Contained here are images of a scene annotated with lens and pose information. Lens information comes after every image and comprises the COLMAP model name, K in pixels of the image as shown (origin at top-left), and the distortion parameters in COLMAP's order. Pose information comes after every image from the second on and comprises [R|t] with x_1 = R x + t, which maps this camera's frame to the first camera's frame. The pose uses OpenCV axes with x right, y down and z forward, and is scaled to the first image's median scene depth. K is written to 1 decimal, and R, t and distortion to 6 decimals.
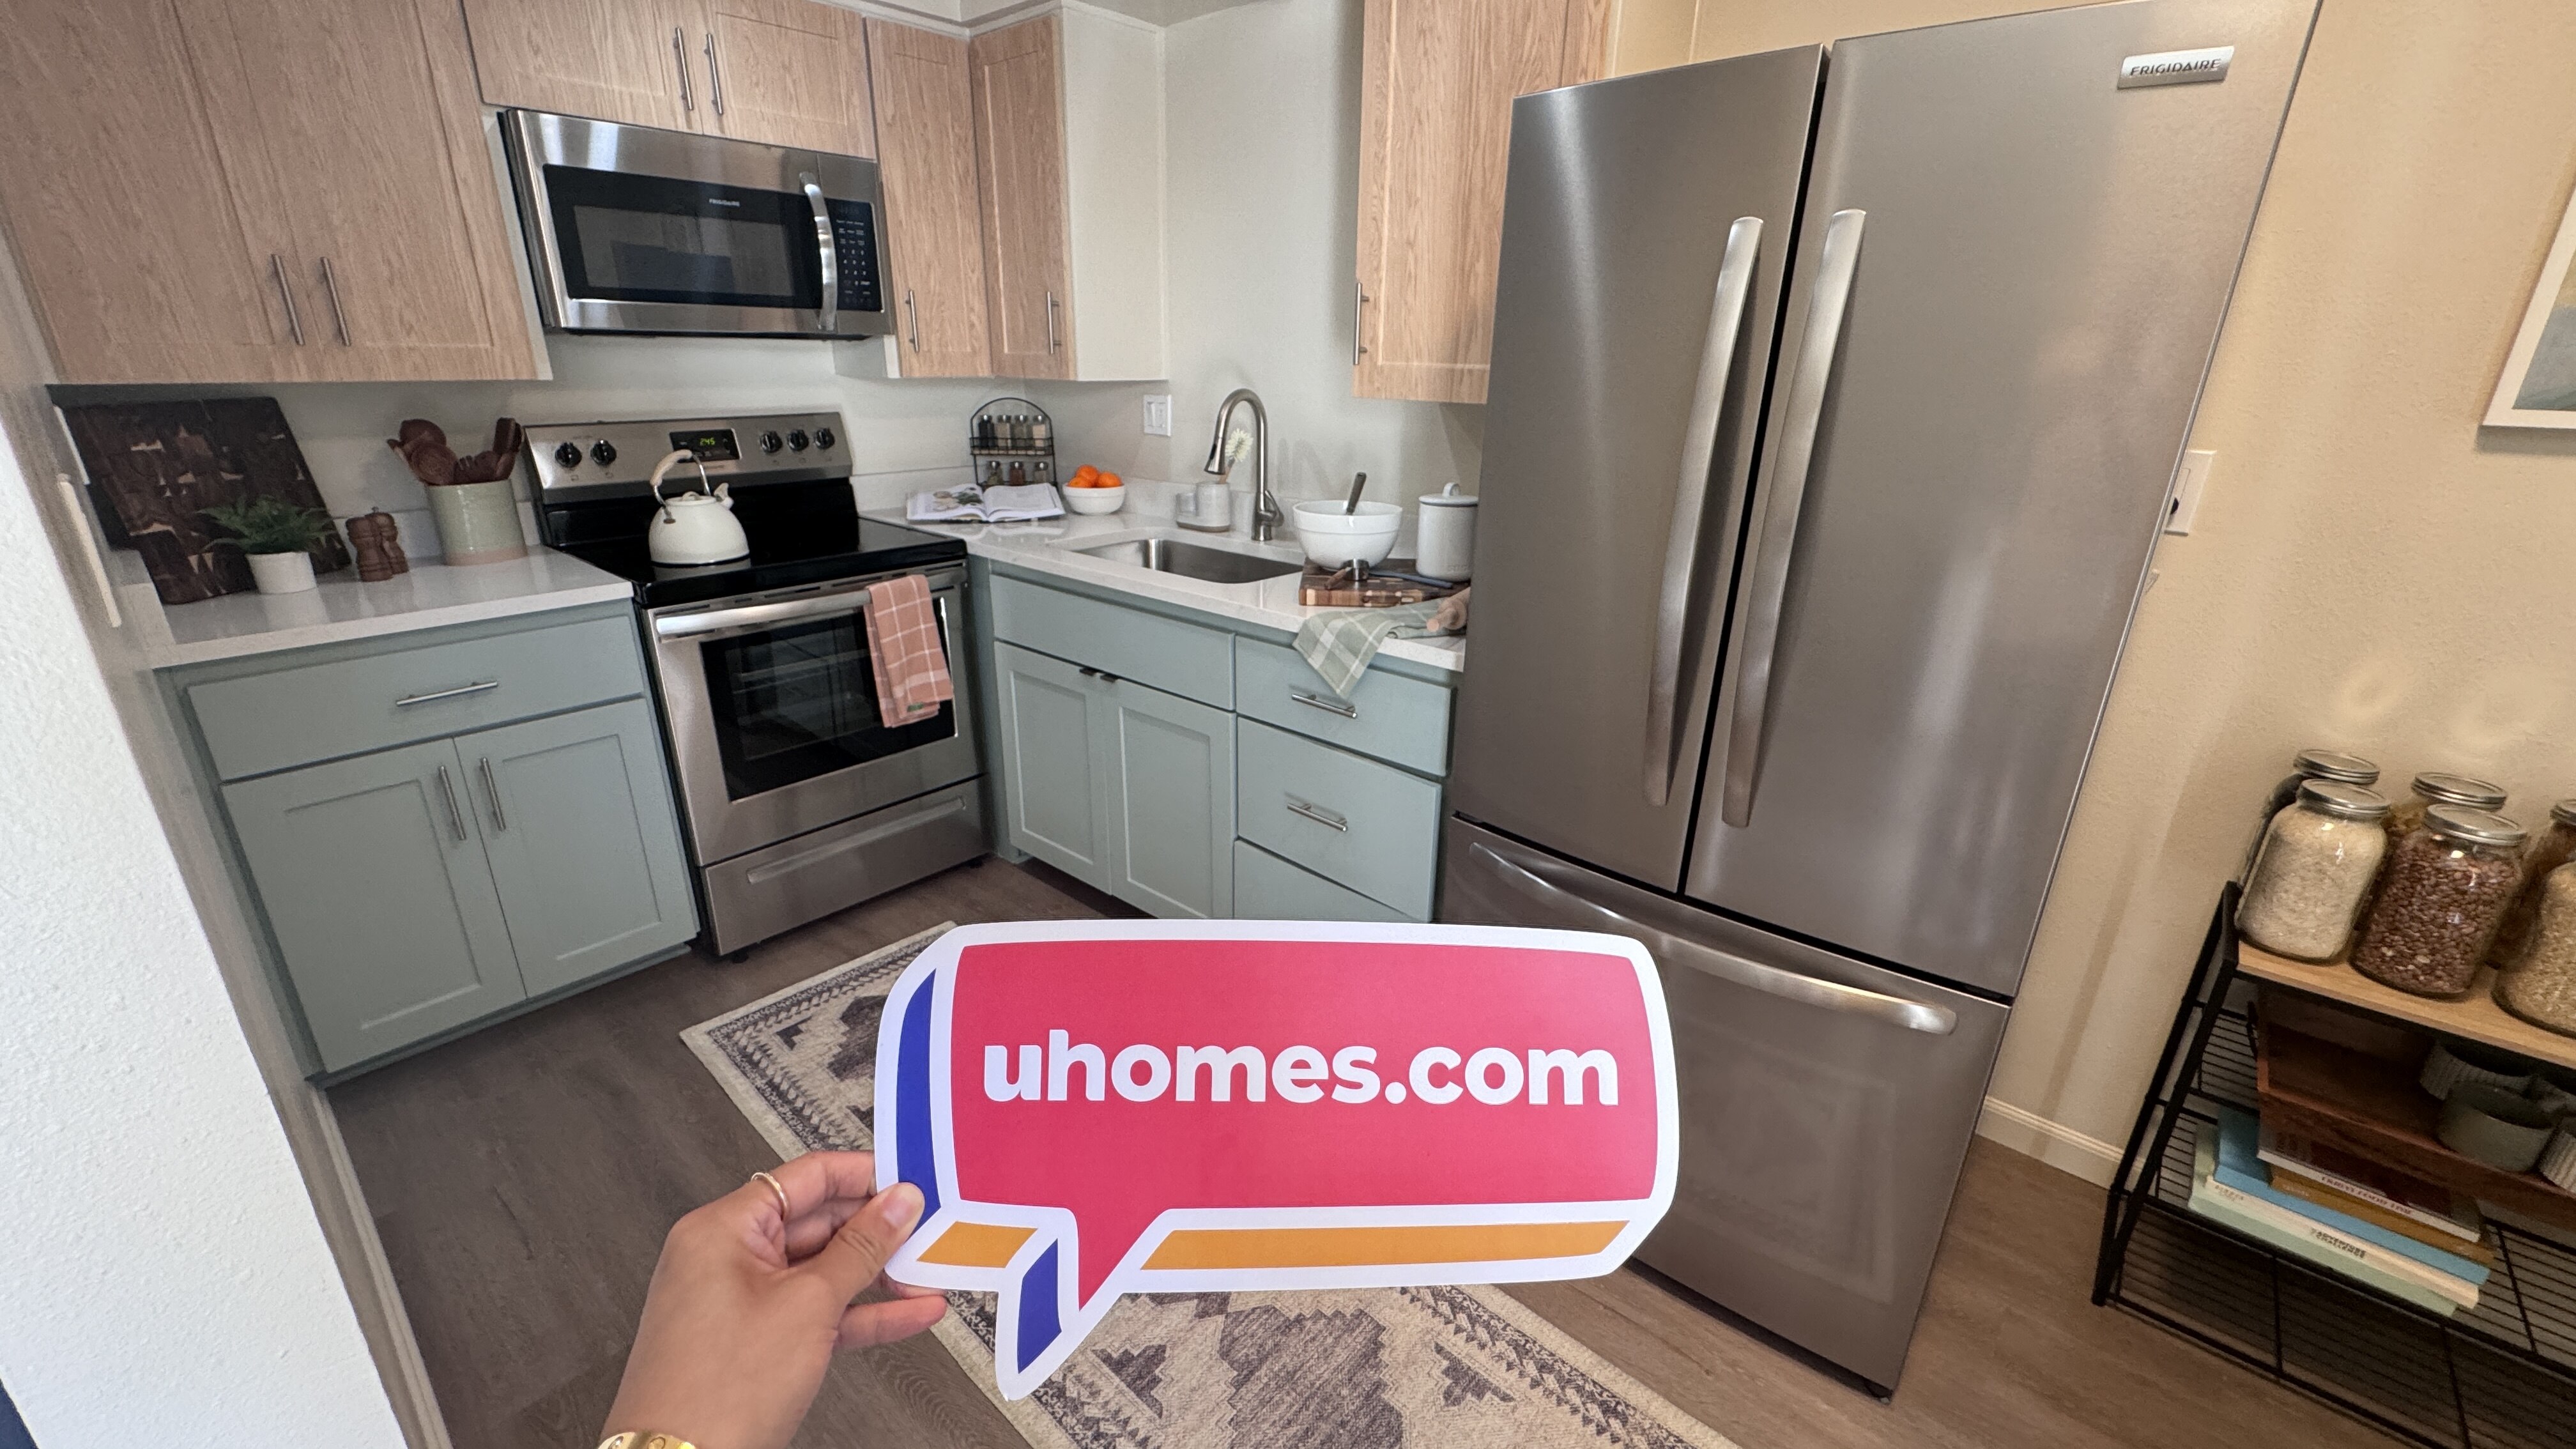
lens RADIAL K [[1027.7, 0, 1281.3], [0, 1027.7, 719.5], [0, 0, 1]] dist [-0.002820, -0.000198]
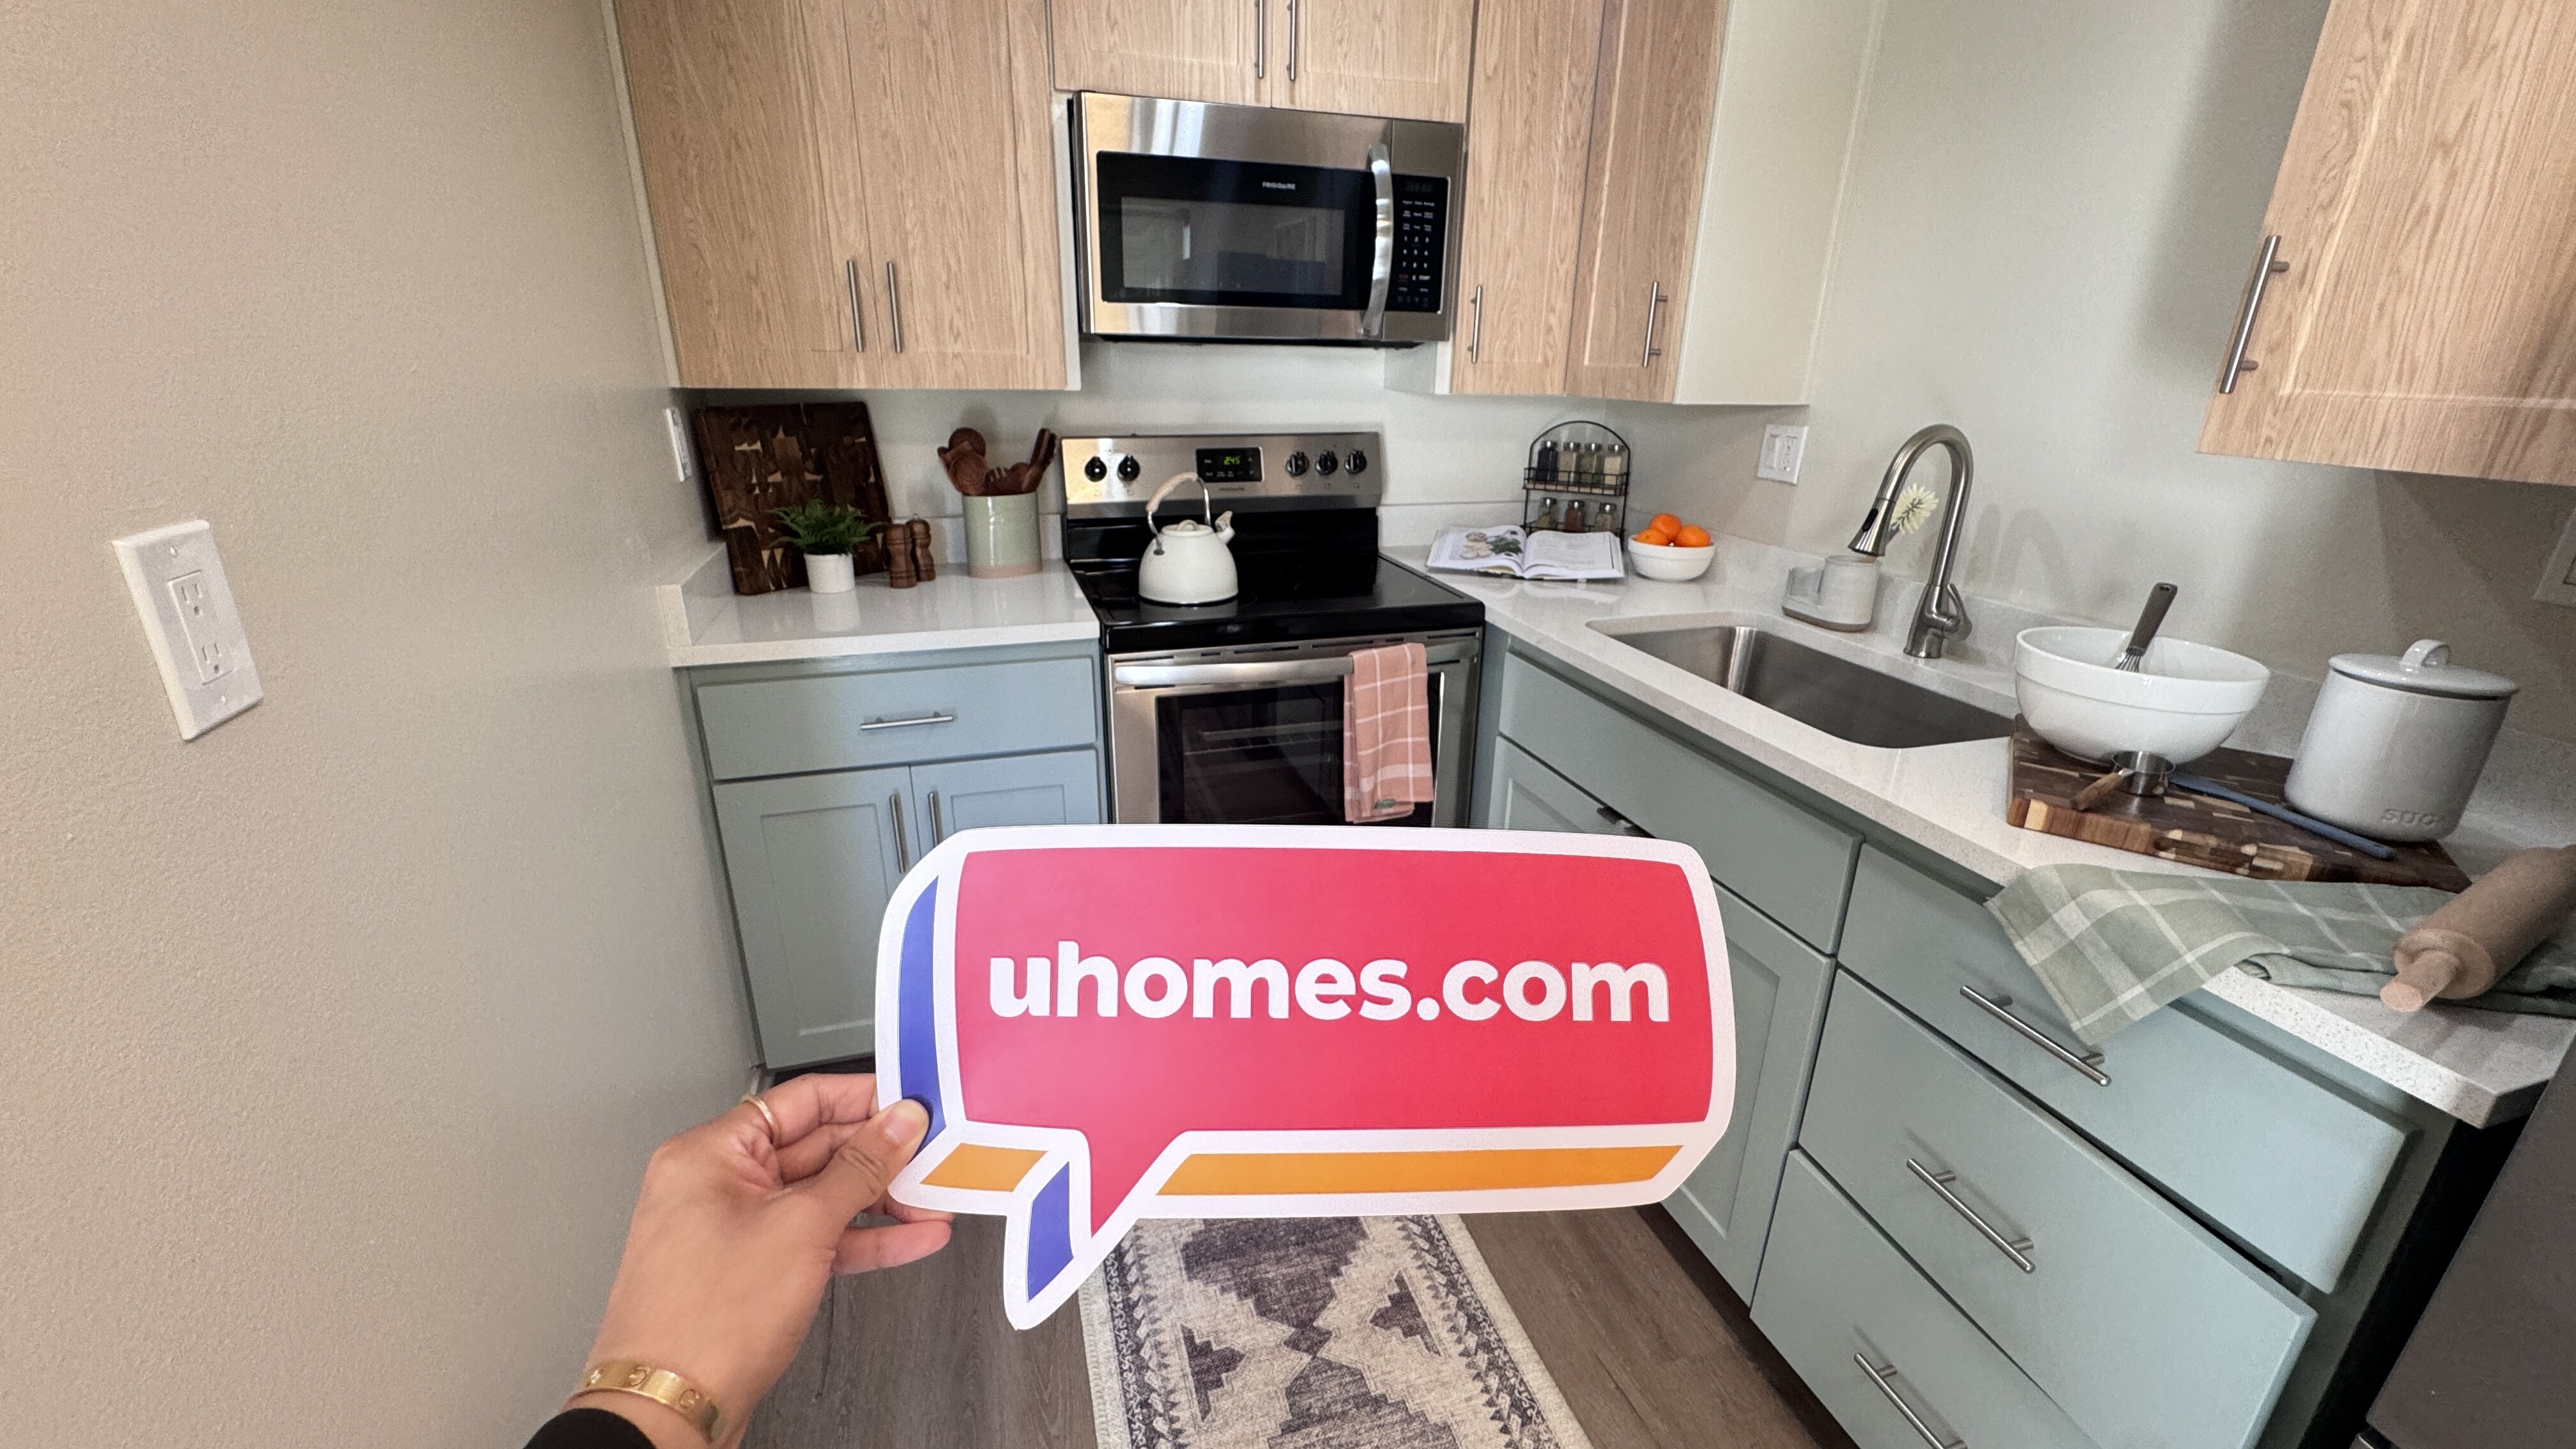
lens RADIAL K [[1019.0, 0, 1288.0], [0, 1019.0, 724.5], [0, 0, 1]] dist [-0.009199, -0.000171]
pose [[0.857738, 0.176509, -0.482836, -0.057876], [-0.178294, 0.983053, 0.042640, -0.113213], [0.482180, 0.049513, 0.874672, 0.319939]]
